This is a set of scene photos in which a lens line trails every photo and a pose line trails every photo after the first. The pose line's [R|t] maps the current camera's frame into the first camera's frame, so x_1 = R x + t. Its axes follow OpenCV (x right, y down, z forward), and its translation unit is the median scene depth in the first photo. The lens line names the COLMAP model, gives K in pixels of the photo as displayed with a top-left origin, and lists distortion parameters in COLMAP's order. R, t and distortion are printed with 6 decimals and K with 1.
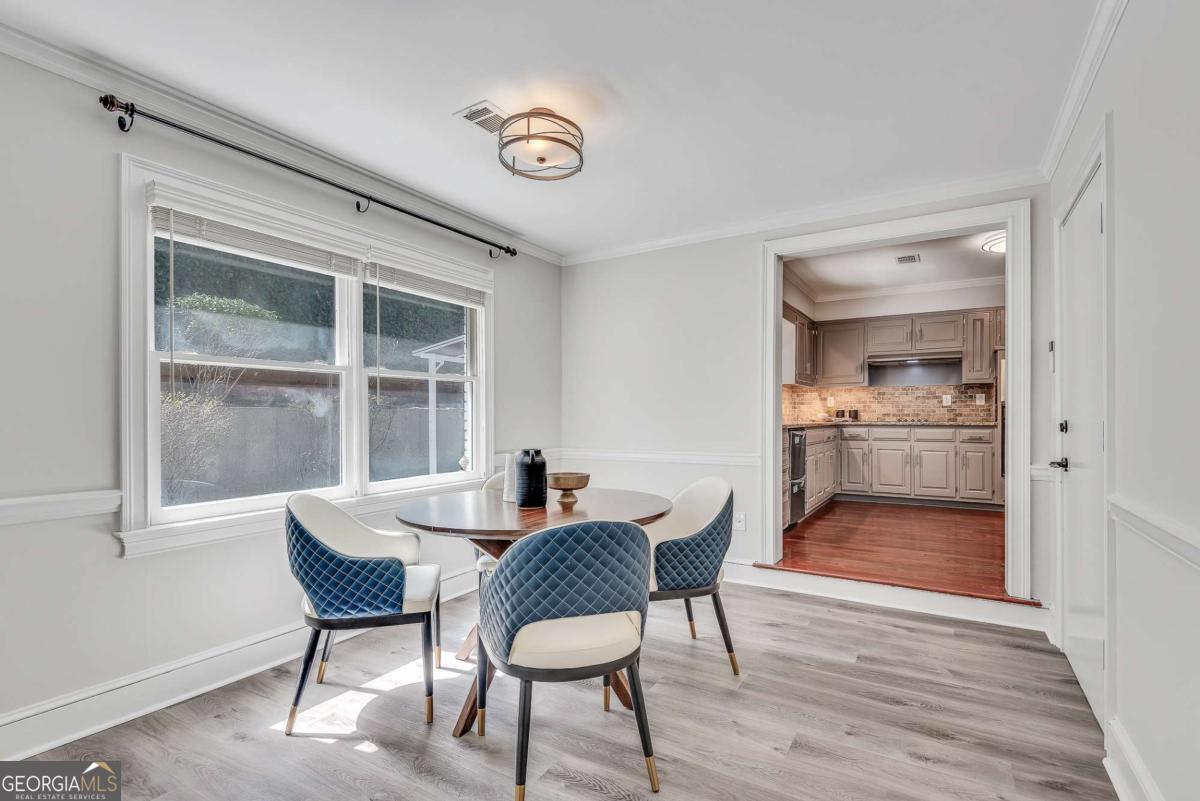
lens RADIAL K [[563.4, 0, 593.8], [0, 563.4, 413.1], [0, 0, 1]] dist [0.035544, -0.000363]
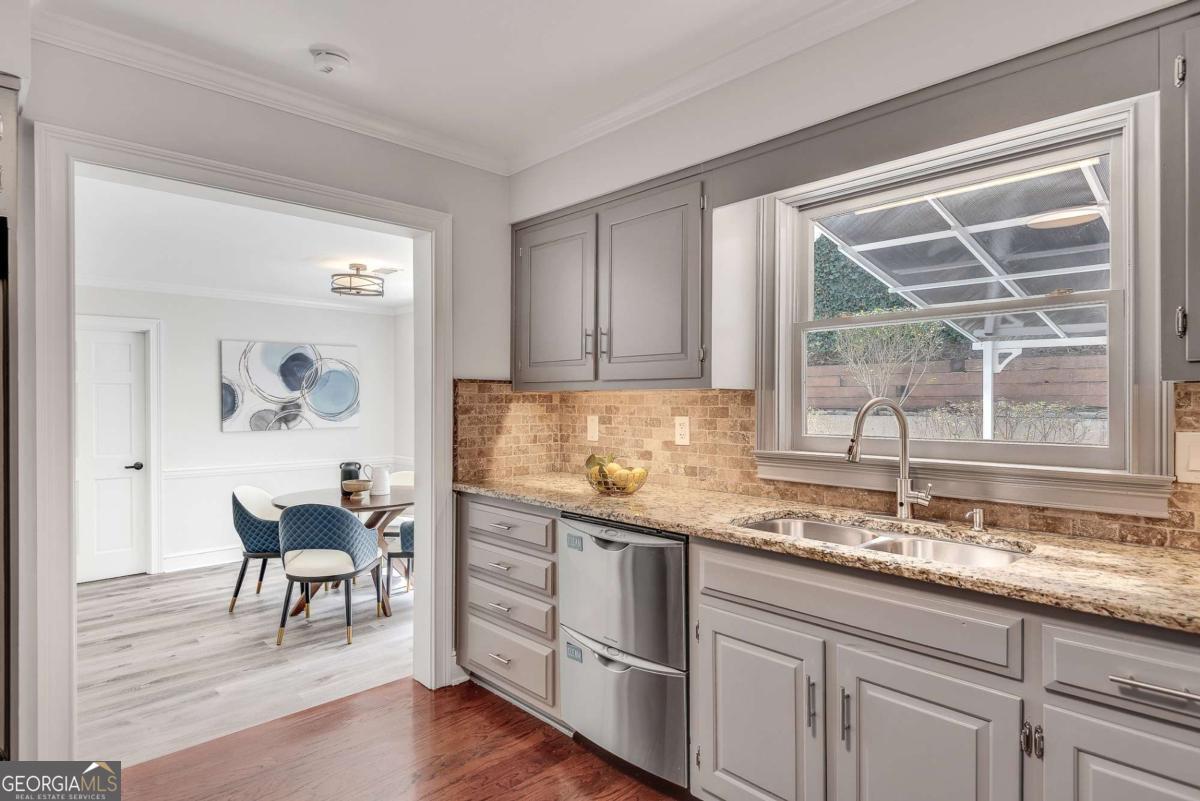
lens RADIAL K [[641.1, 0, 600.0], [0, 641.1, 400.5], [0, 0, 1]] dist [0.027082, -0.019222]
pose [[-0.246665, 0.000434, -0.969101, 0.618107], [0.005245, 0.999986, -0.000887, -0.045699], [0.969087, -0.005302, -0.246664, 0.848913]]
